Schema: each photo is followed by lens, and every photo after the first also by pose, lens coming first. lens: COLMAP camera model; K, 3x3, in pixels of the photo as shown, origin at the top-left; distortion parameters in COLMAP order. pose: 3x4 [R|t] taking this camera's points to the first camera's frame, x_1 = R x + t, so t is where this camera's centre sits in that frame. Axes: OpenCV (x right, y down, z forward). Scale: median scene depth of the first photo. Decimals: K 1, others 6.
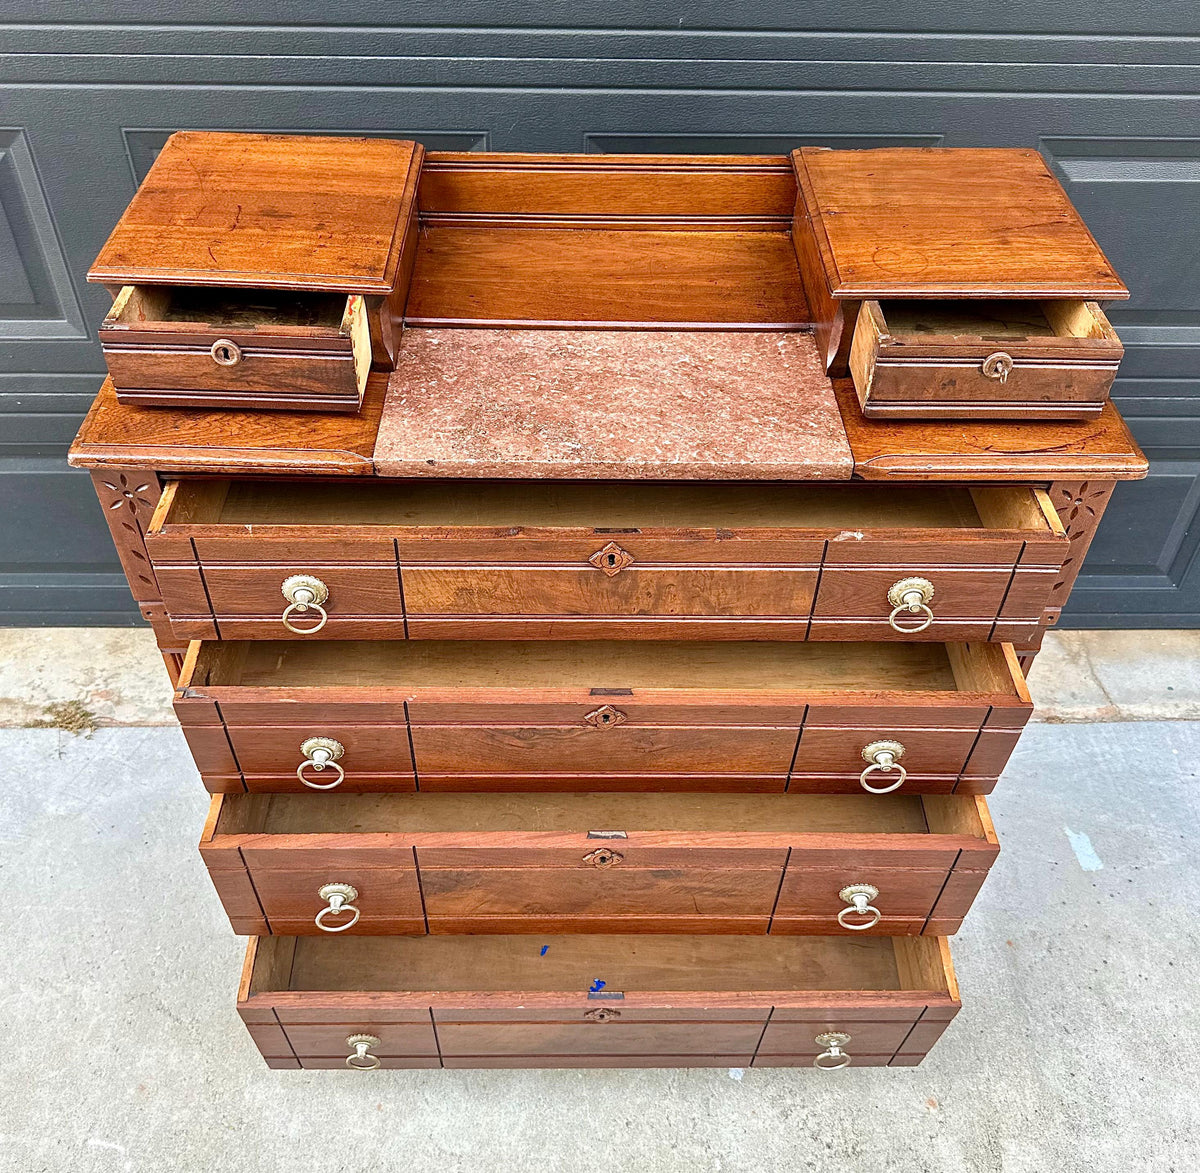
lens RADIAL K [[1178.5, 0, 599.6], [0, 1178.5, 589.5], [0, 0, 1]] dist [0.056570, 0.000000]
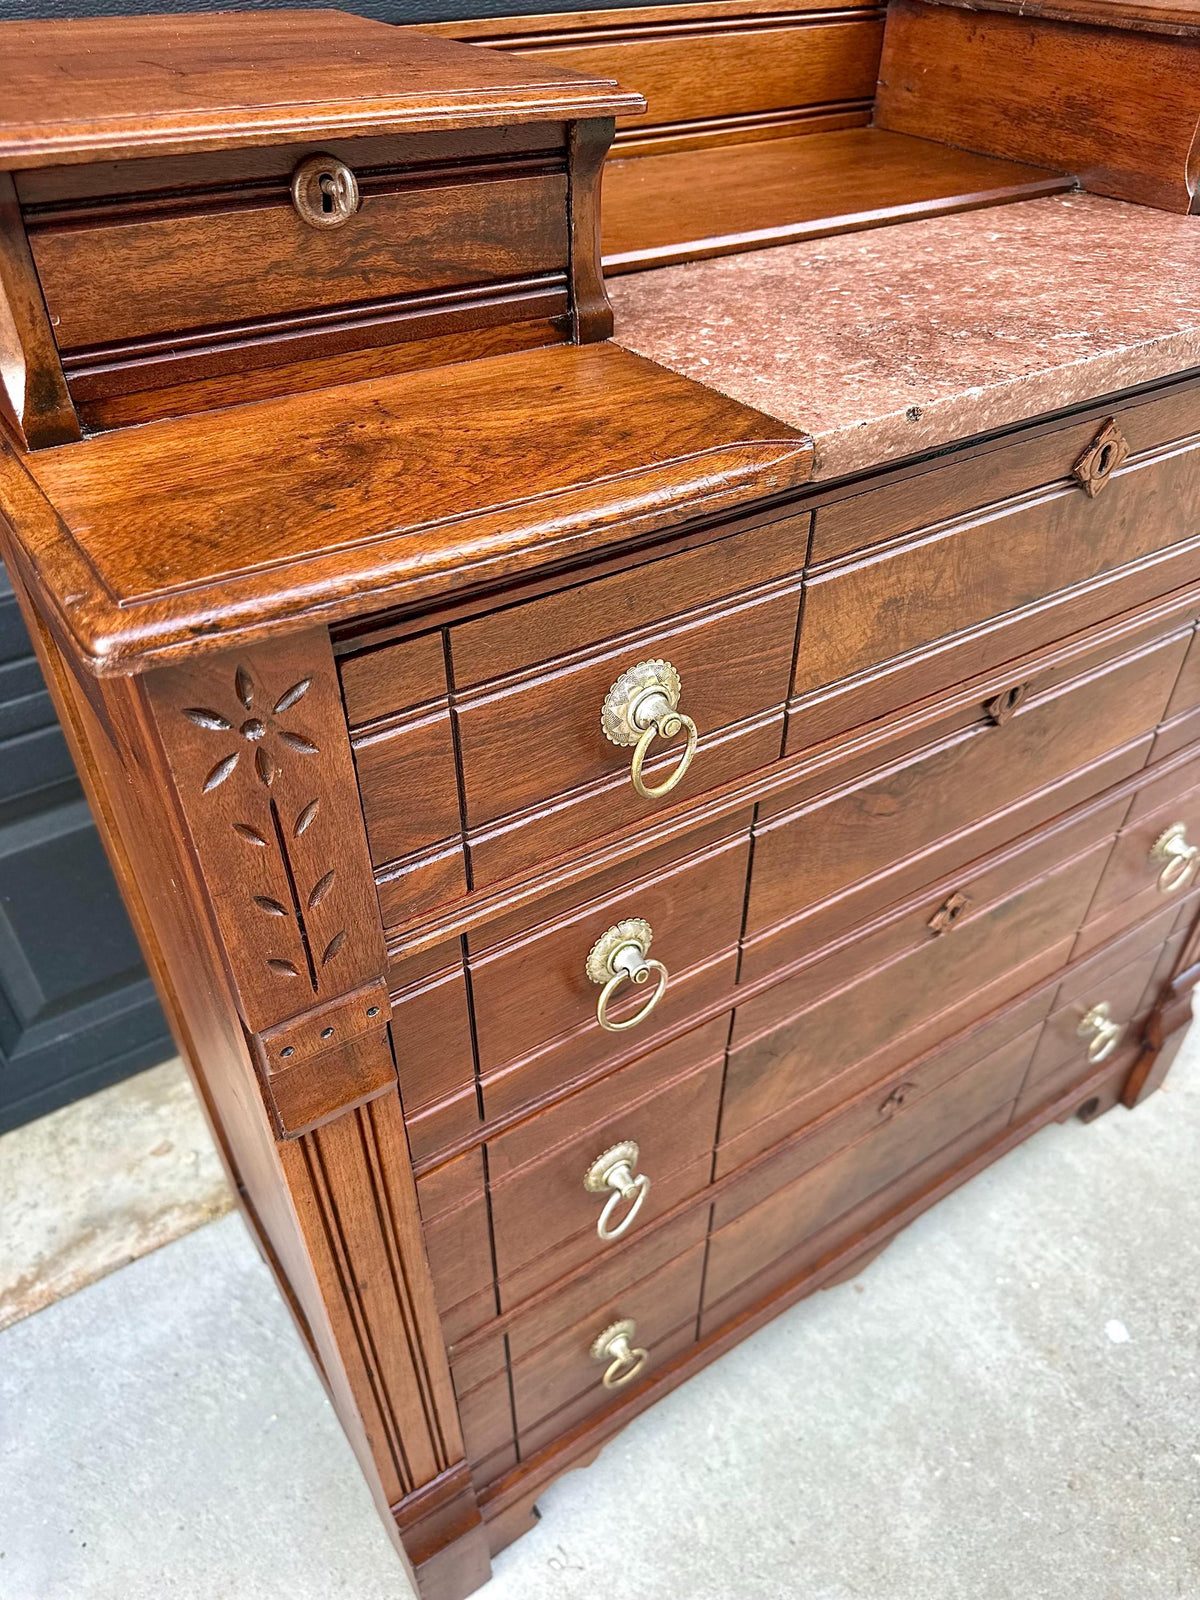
lens RADIAL K [[1156.9, 0, 601.4], [0, 1156.9, 823.4], [0, 0, 1]] dist [0.026484, -0.037344]
pose [[0.840150, -0.366106, 0.400144, -0.393299], [0.387354, 0.921450, 0.029771, -0.020269], [-0.379612, 0.129986, 0.915969, 0.552946]]
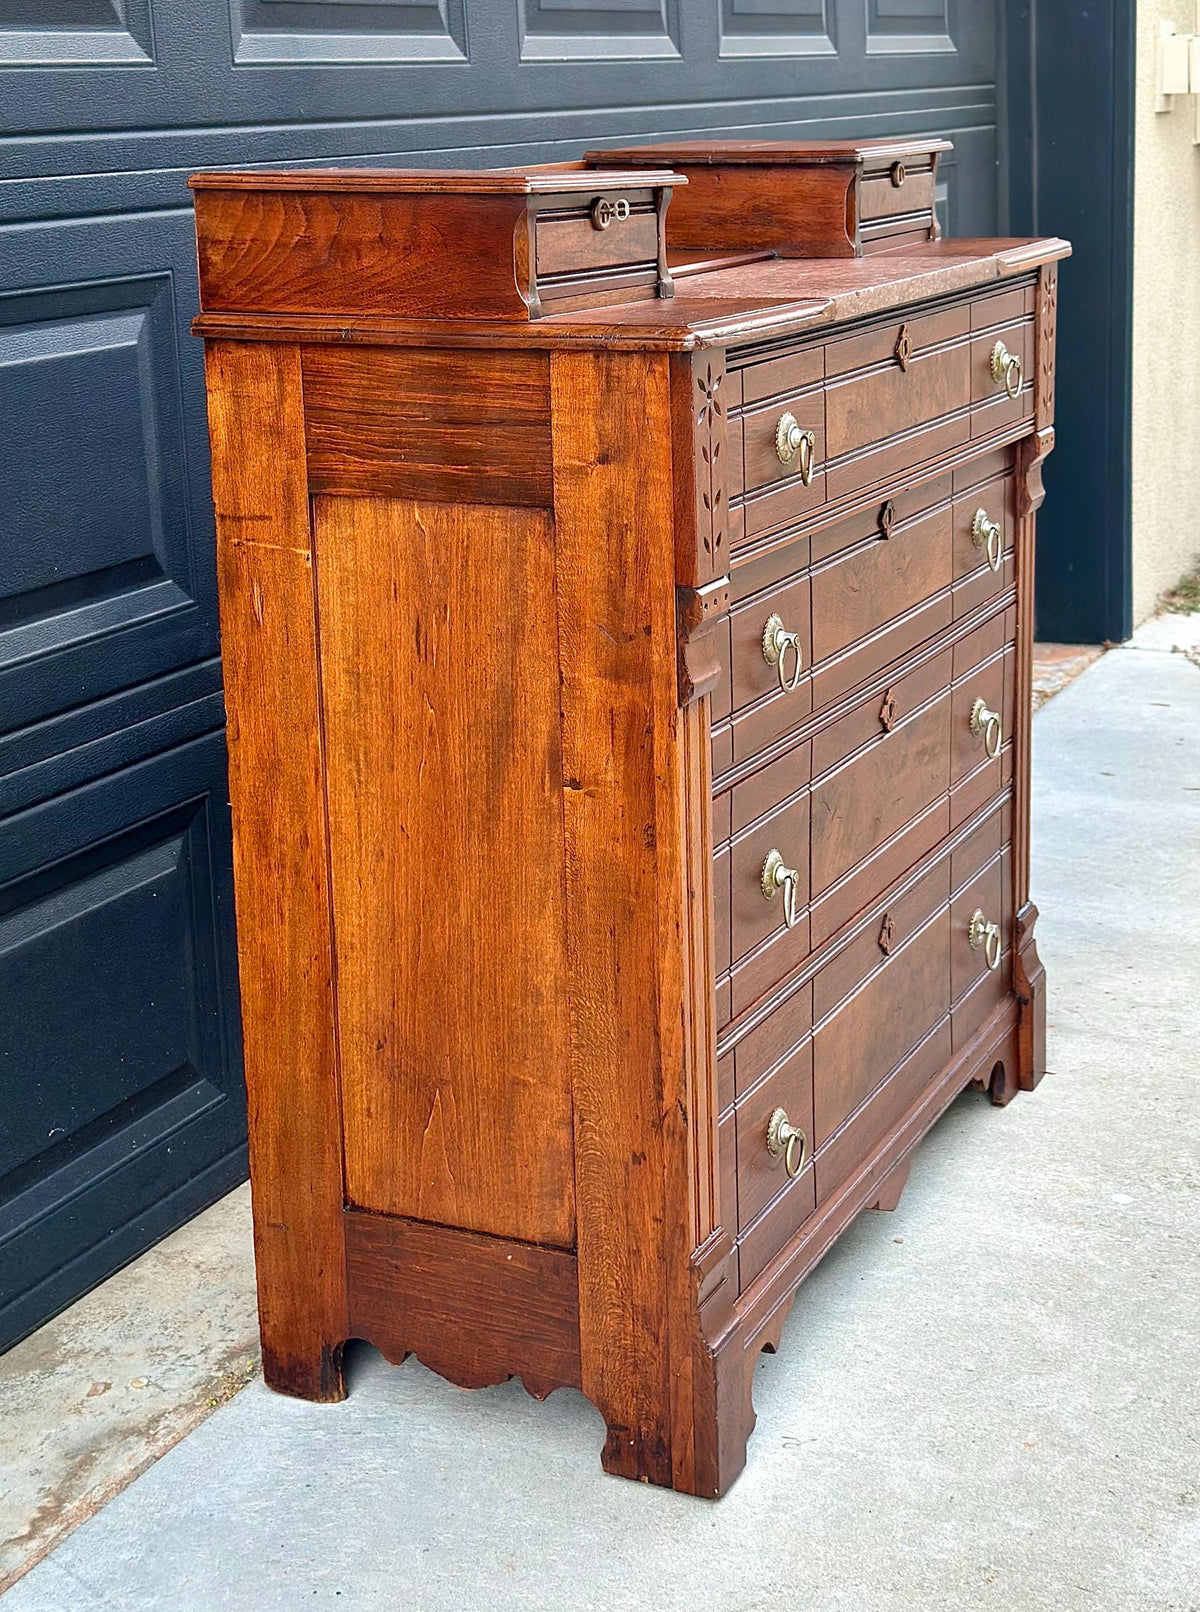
lens RADIAL K [[2518.7, 0, 612.9], [0, 2518.7, 681.5], [0, 0, 1]] dist [0.227428, 0.000000]
pose [[0.442236, -0.240117, 0.864159, -1.652647], [0.642986, 0.756605, -0.118818, 0.189109], [-0.625297, 0.608188, 0.488990, 0.288852]]
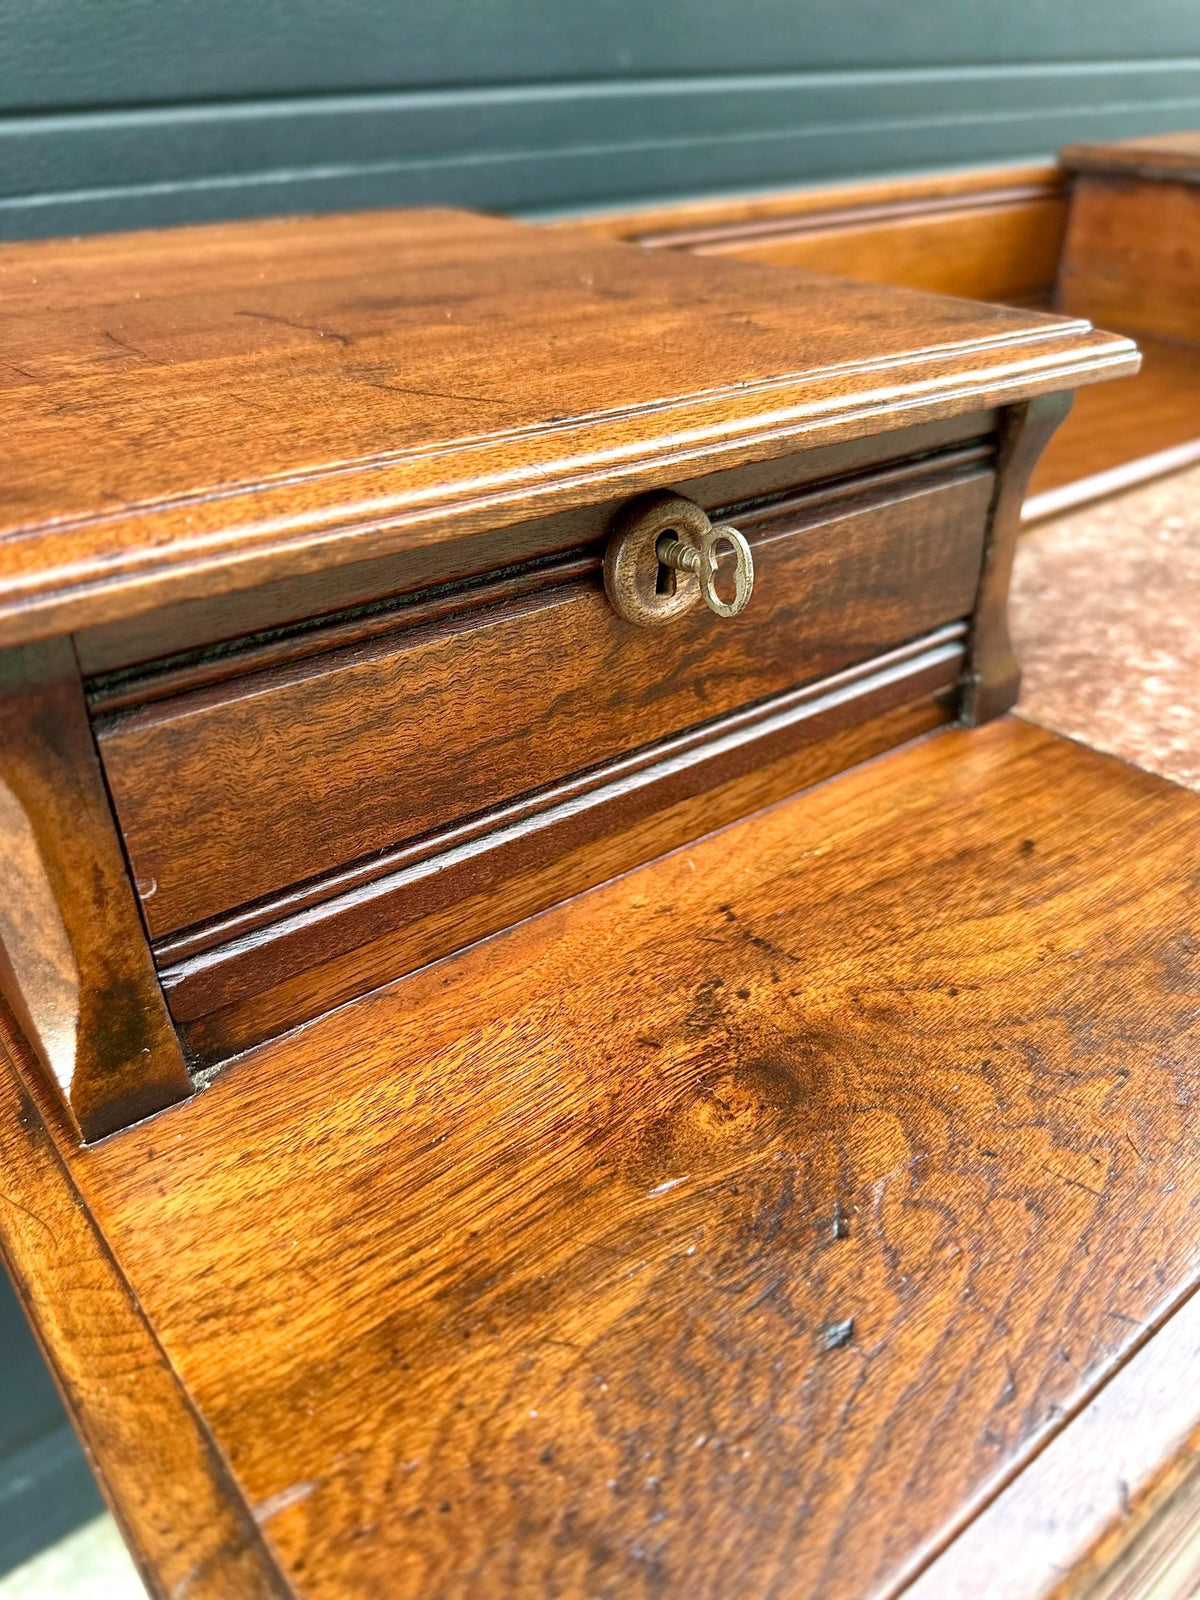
lens RADIAL K [[1156.9, 0, 592.9], [0, 1156.9, 840.6], [0, 0, 1]] dist [0.026484, -0.037344]
pose [[0.796550, -0.371811, 0.476723, -0.363695], [0.444740, 0.894505, -0.045458, -0.170611], [-0.409530, 0.248228, 0.877877, 0.733574]]
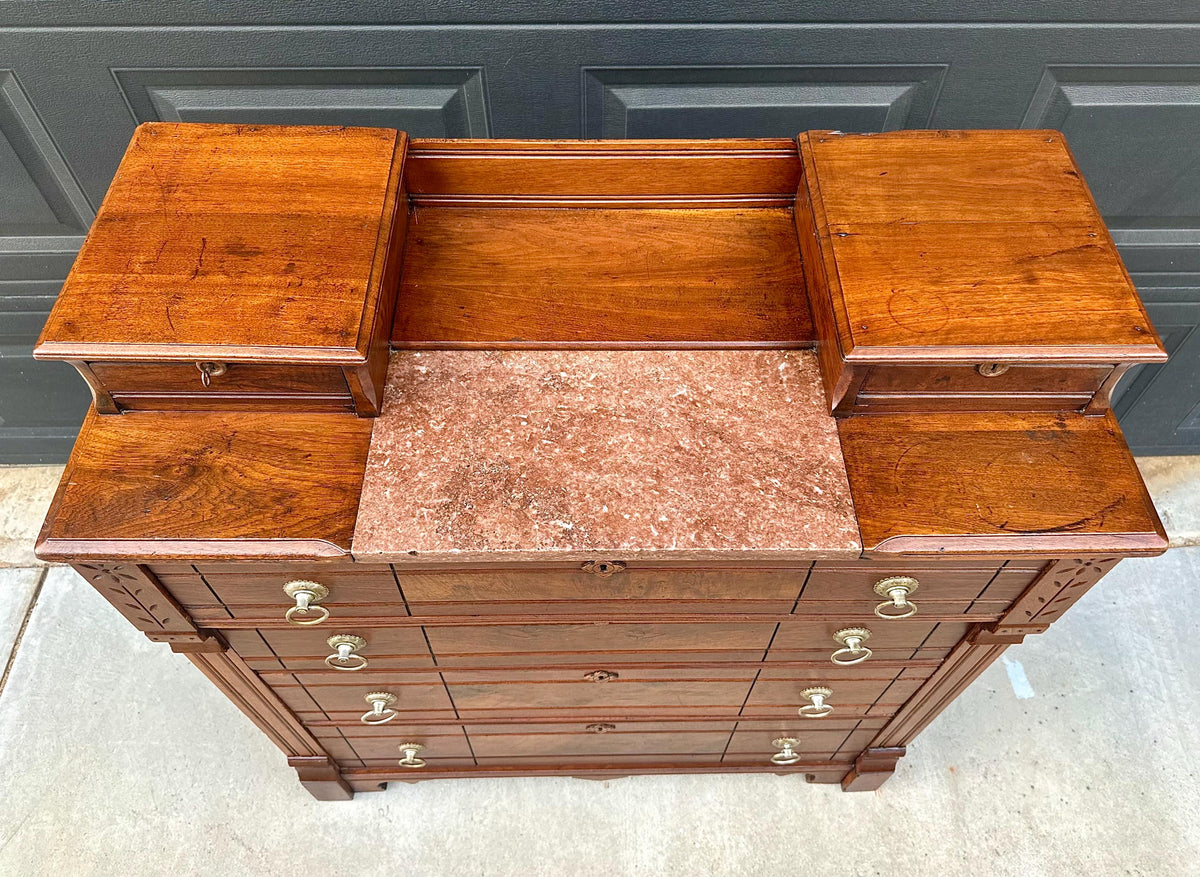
lens RADIAL K [[891.0, 0, 604.9], [0, 891.0, 431.5], [0, 0, 1]] dist [0.028899, 0.000068]
pose [[0.999949, -0.004813, -0.008868, 0.014150], [0.006463, 0.980463, 0.196598, -0.285376], [0.007749, -0.196645, 0.980444, 0.265094]]
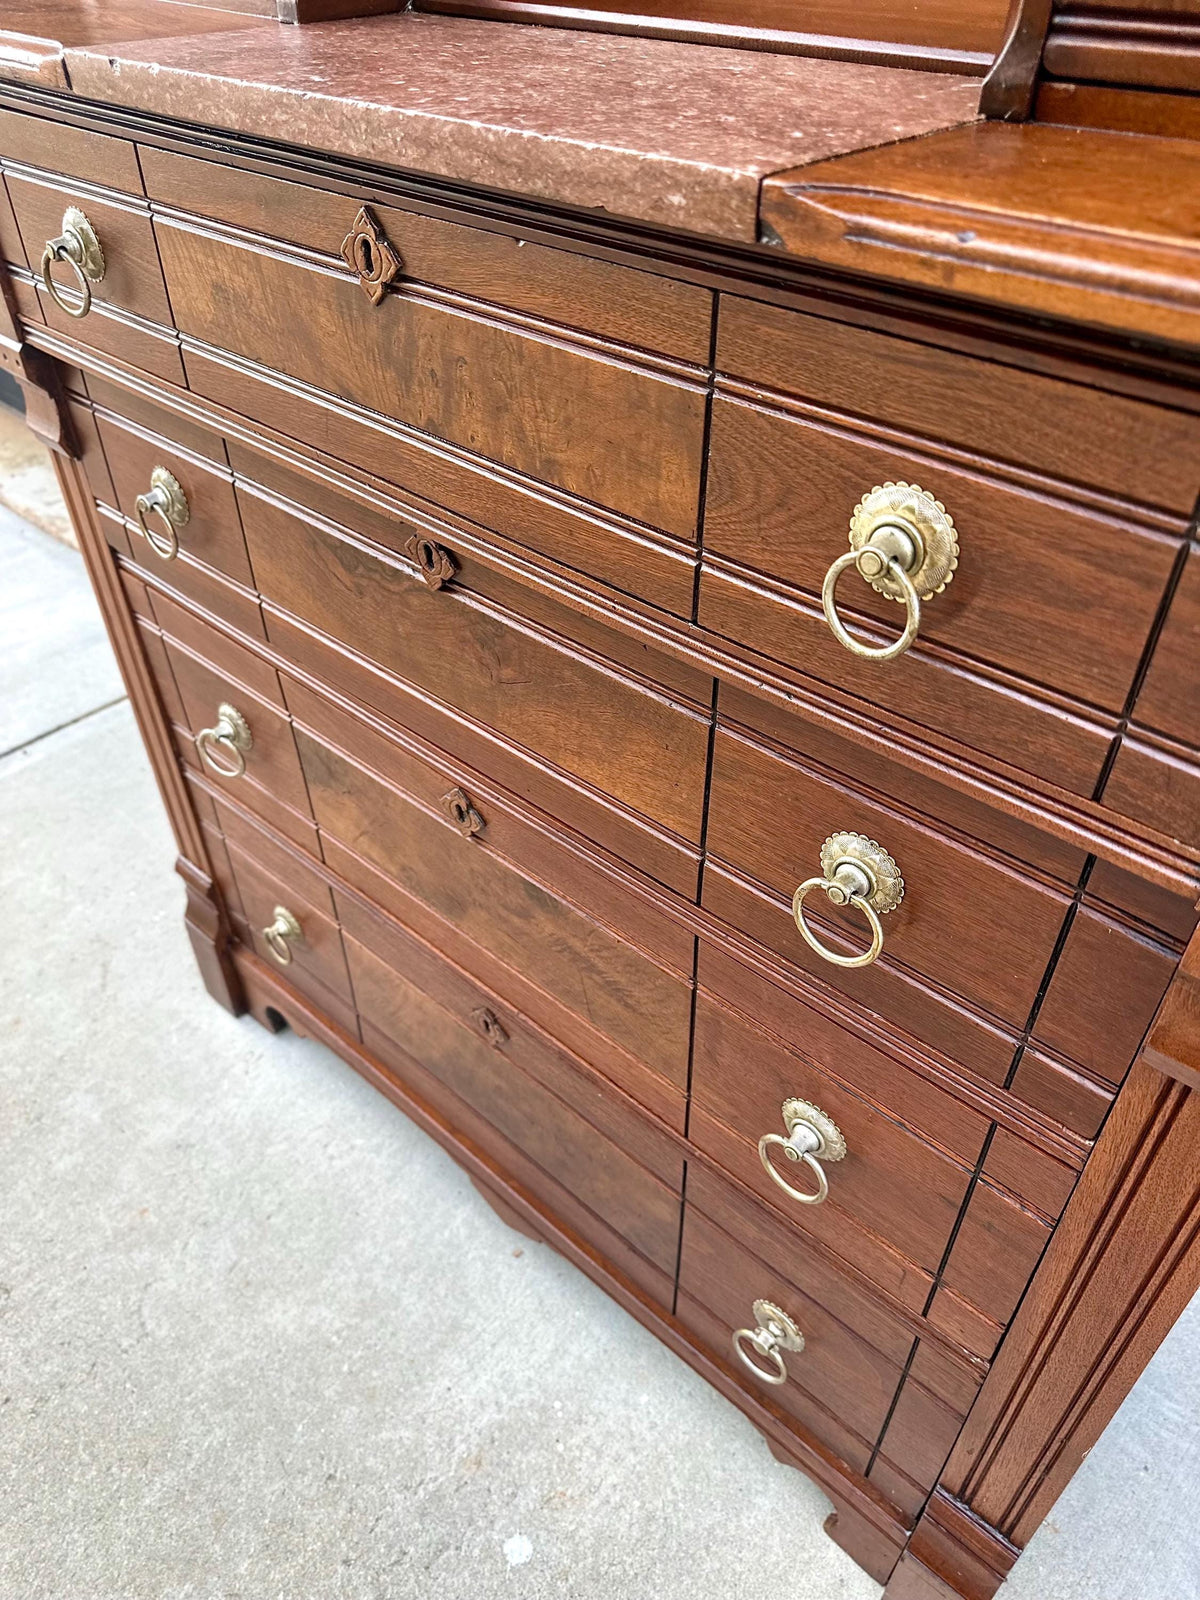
lens RADIAL K [[1156.9, 0, 592.5], [0, 1156.9, 825.8], [0, 0, 1]] dist [0.026484, -0.037344]
pose [[0.720851, 0.430869, -0.542886, 0.369064], [-0.460375, 0.883185, 0.089660, 0.040874], [0.518101, 0.185300, 0.835006, 0.615515]]
